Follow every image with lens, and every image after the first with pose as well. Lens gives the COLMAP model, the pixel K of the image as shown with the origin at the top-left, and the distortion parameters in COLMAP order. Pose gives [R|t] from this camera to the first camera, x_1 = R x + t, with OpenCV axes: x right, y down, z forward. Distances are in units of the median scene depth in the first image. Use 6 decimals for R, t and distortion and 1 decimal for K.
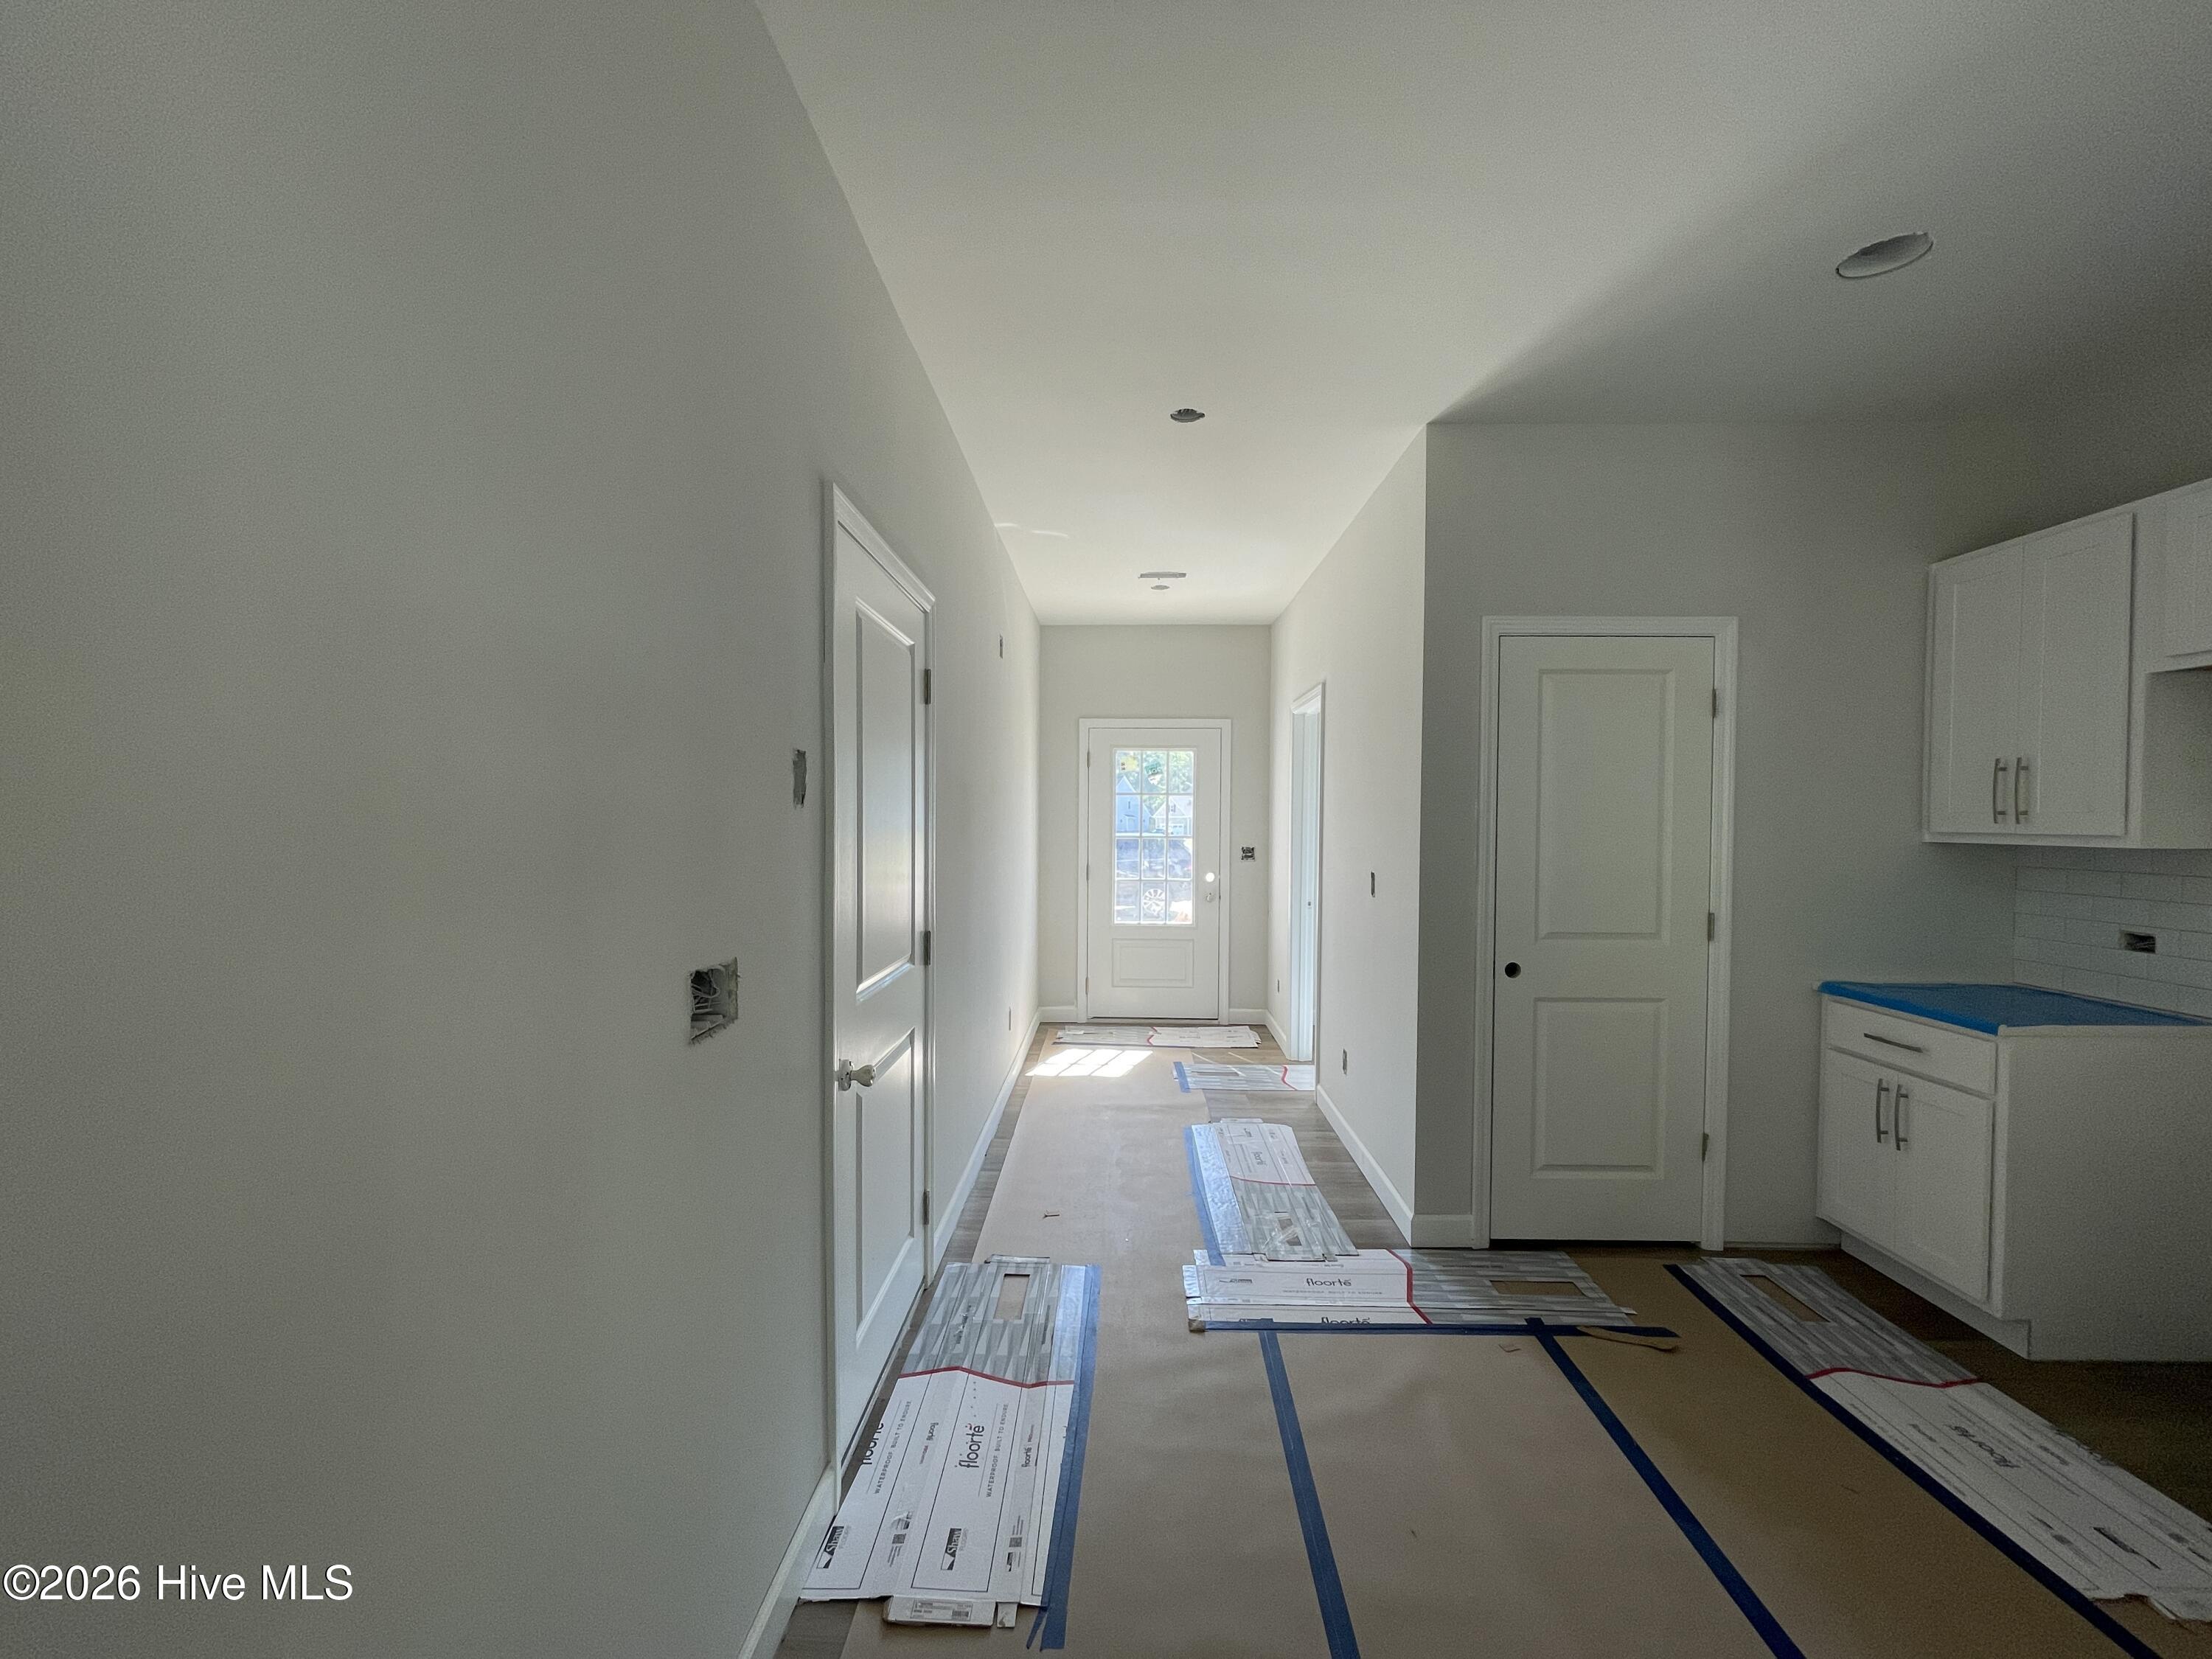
lens RADIAL K [[889.3, 0, 1102.3], [0, 889.3, 832.7], [0, 0, 1]] dist [-0.001957, 0.000953]
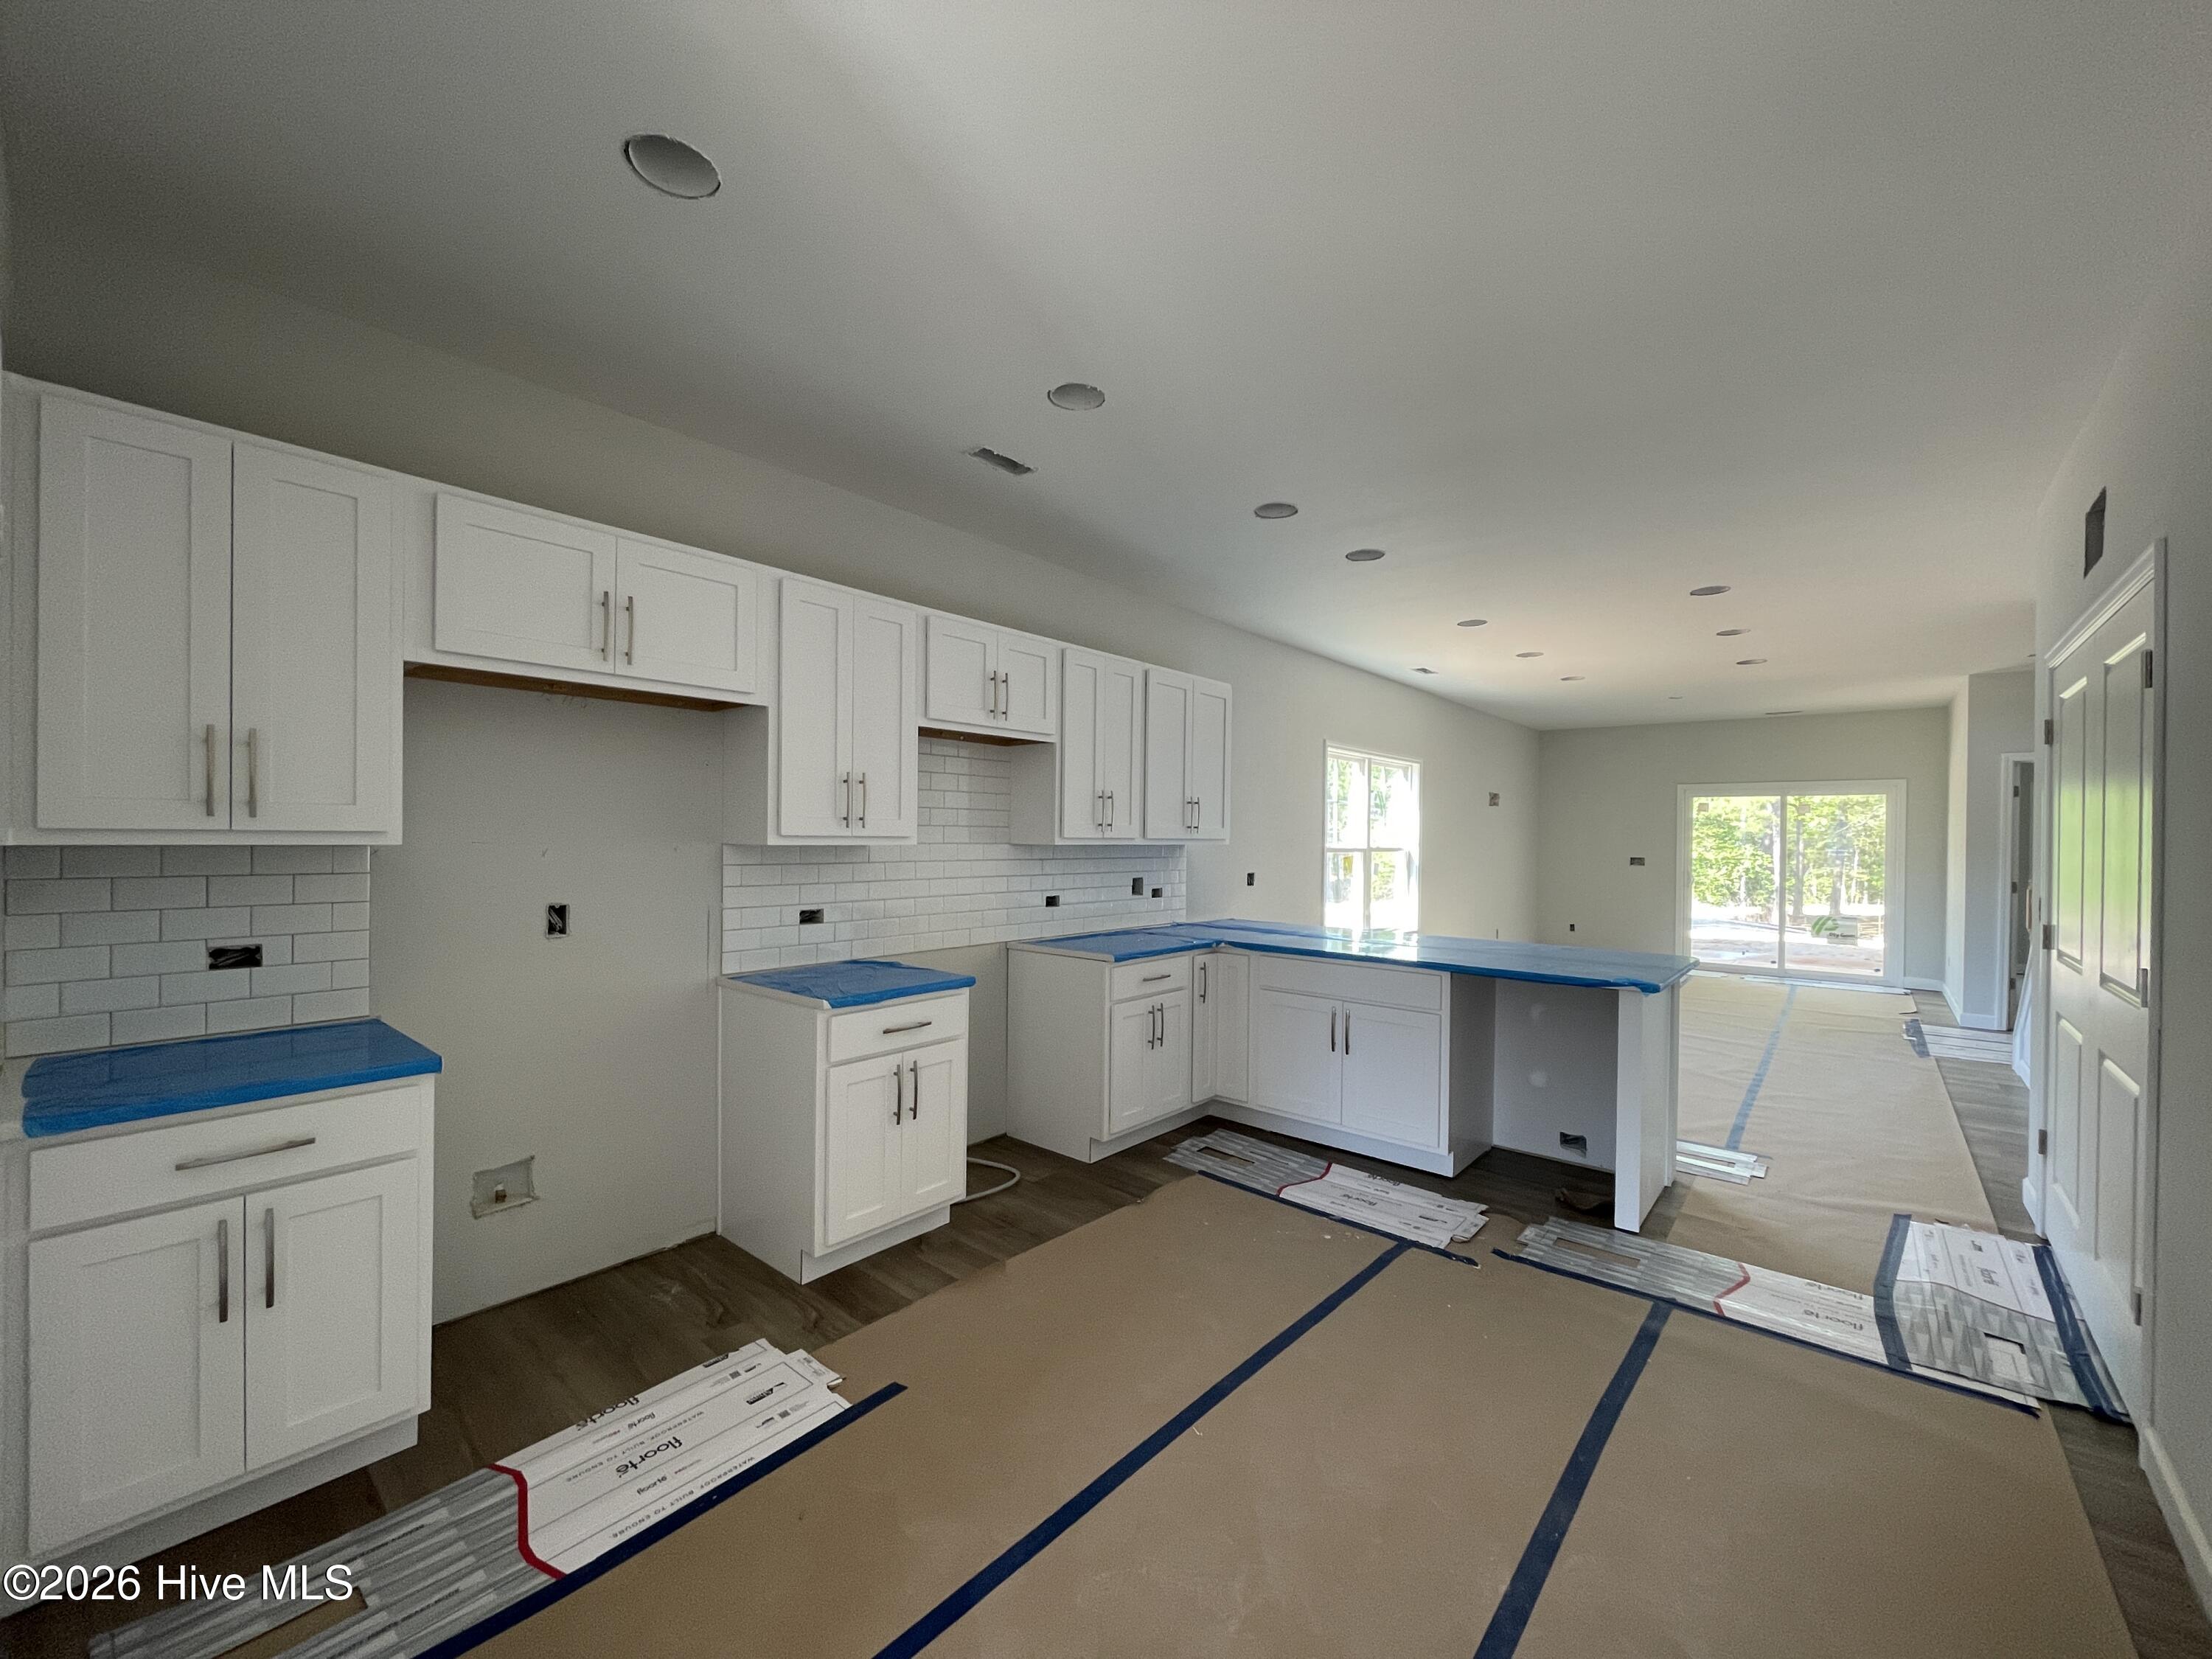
lens RADIAL K [[889.3, 0, 1102.1], [0, 889.3, 838.2], [0, 0, 1]] dist [-0.001957, 0.000953]
pose [[-0.779411, -0.015145, 0.626330, -0.000924], [-0.003591, 0.999799, 0.019707, -0.005092], [-0.626503, 0.013110, -0.779309, 0.632701]]
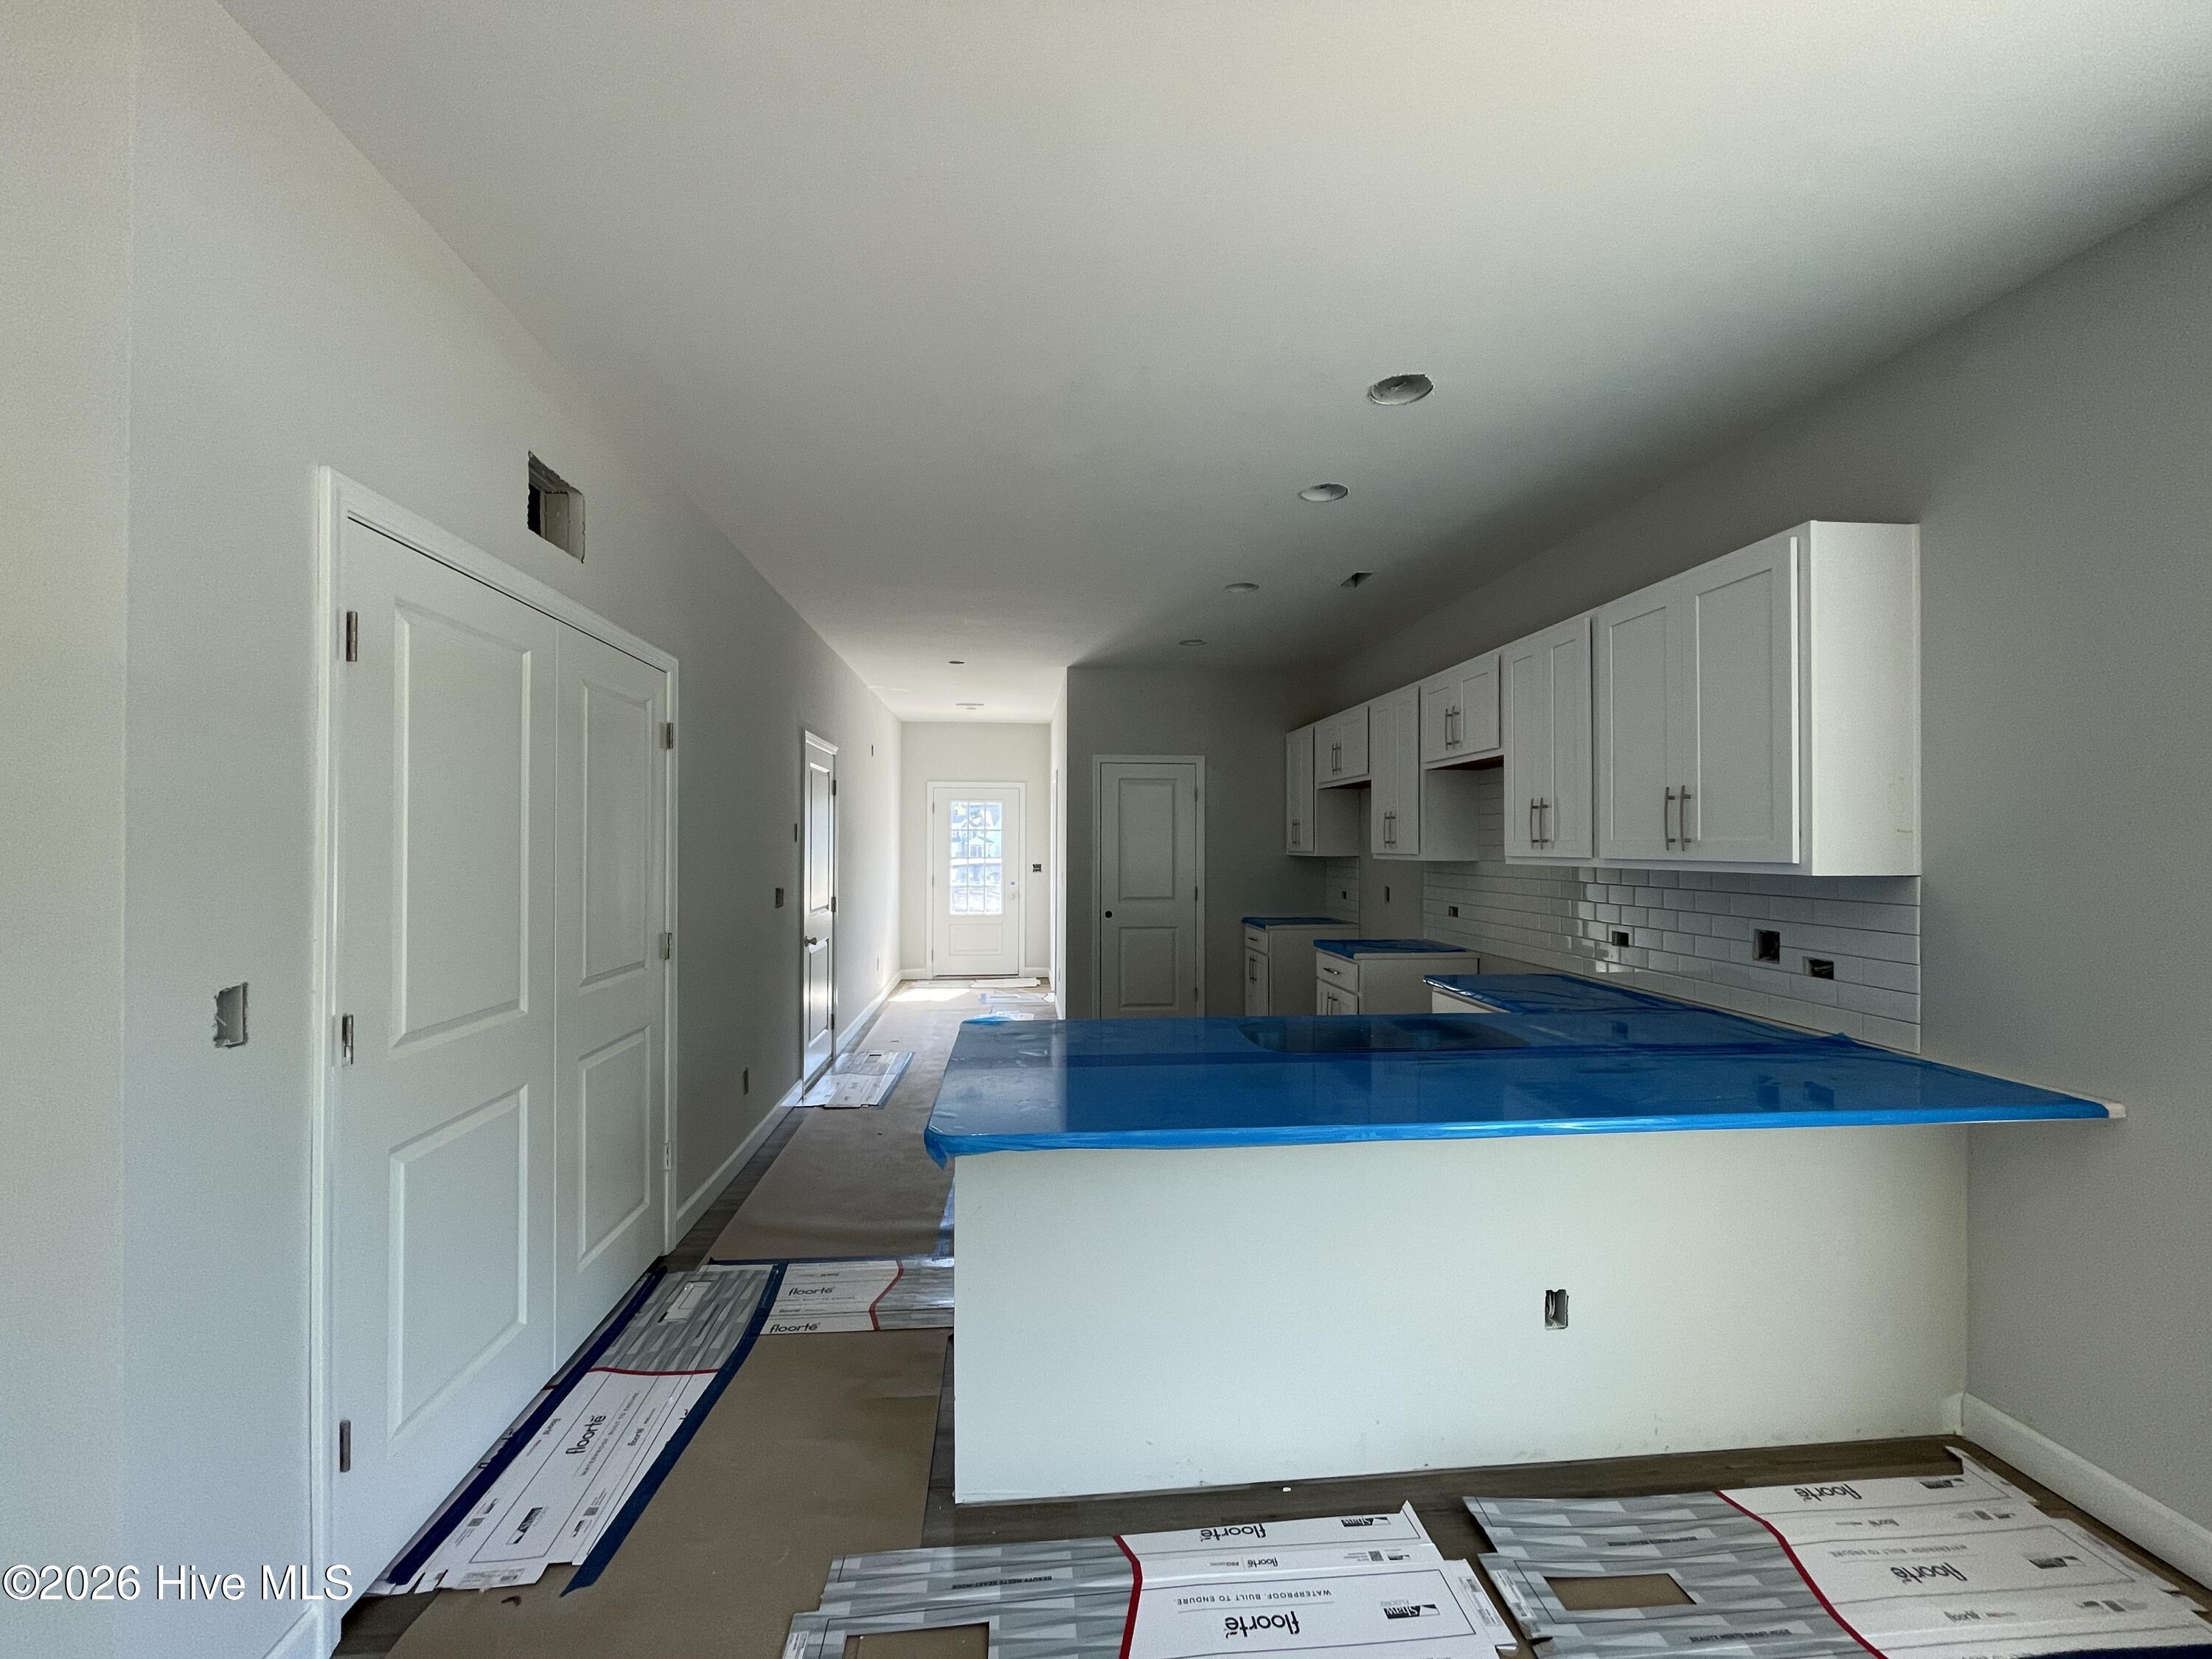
lens RADIAL K [[889.3, 0, 1101.5], [0, 889.3, 841.6], [0, 0, 1]] dist [-0.001957, 0.000953]
pose [[0.992333, -0.001315, 0.123588, 0.111155], [0.003935, 0.999773, -0.020963, 0.013398], [-0.123533, 0.021289, 0.992112, -0.750993]]
